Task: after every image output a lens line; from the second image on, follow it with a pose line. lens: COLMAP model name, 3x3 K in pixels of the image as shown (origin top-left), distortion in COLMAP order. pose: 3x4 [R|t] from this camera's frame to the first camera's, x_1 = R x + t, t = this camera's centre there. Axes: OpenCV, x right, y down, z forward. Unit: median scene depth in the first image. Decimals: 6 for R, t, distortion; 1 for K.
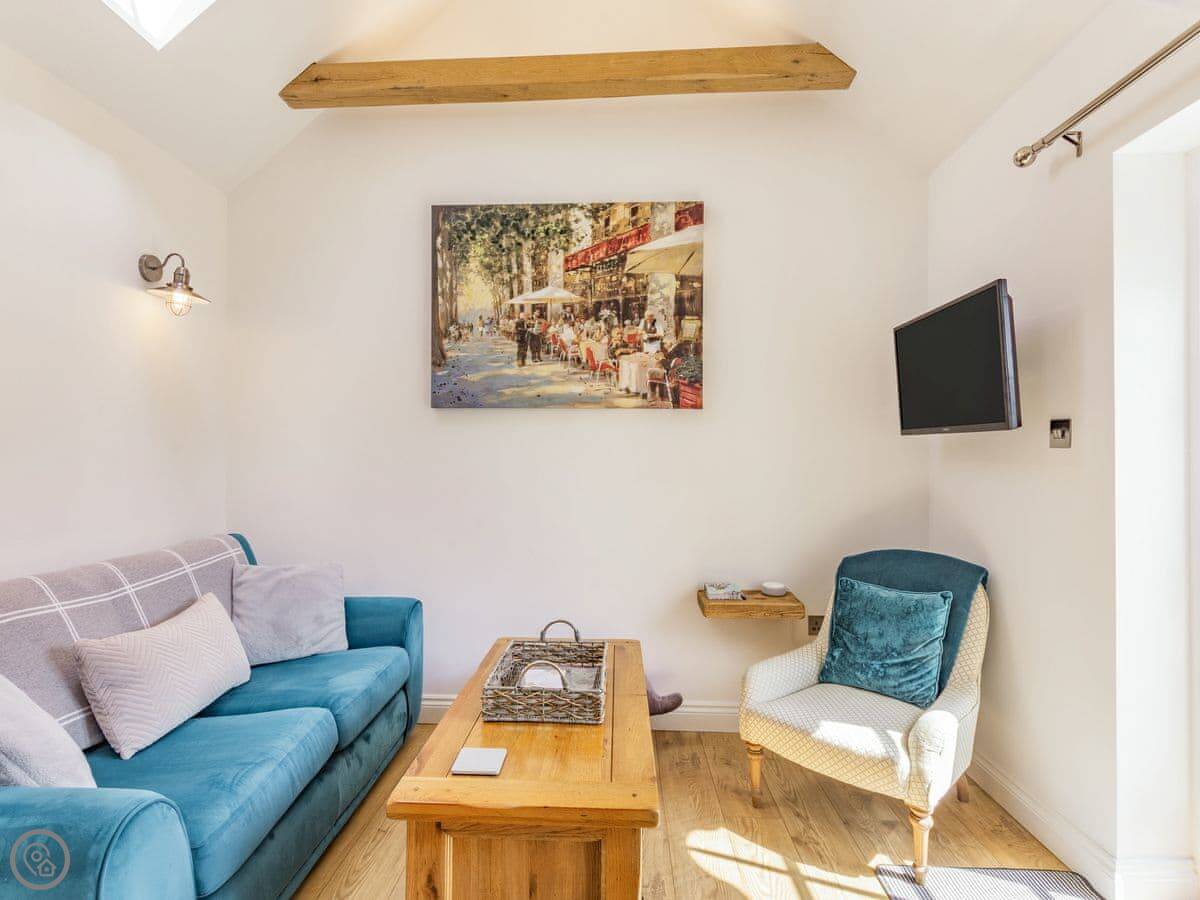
lens RADIAL K [[642.6, 0, 605.4], [0, 642.6, 456.8], [0, 0, 1]] dist [0.006895, -0.003432]
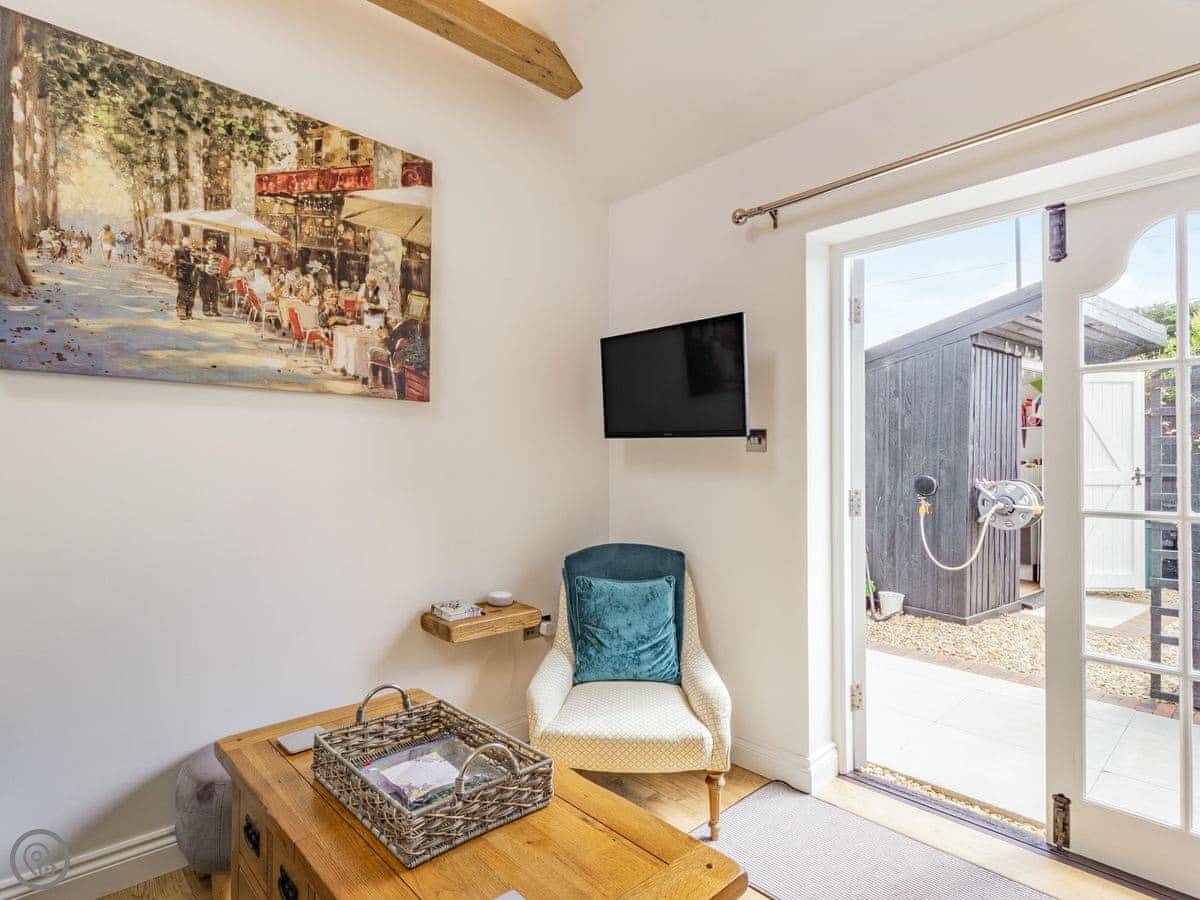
lens RADIAL K [[642.6, 0, 561.4], [0, 642.6, 453.2], [0, 0, 1]] dist [0.006895, -0.003432]
pose [[0.699608, 0.007286, 0.714490, -0.336625], [-0.003872, 0.999972, -0.006405, -0.000938], [-0.714516, 0.001714, 0.699617, 0.270770]]
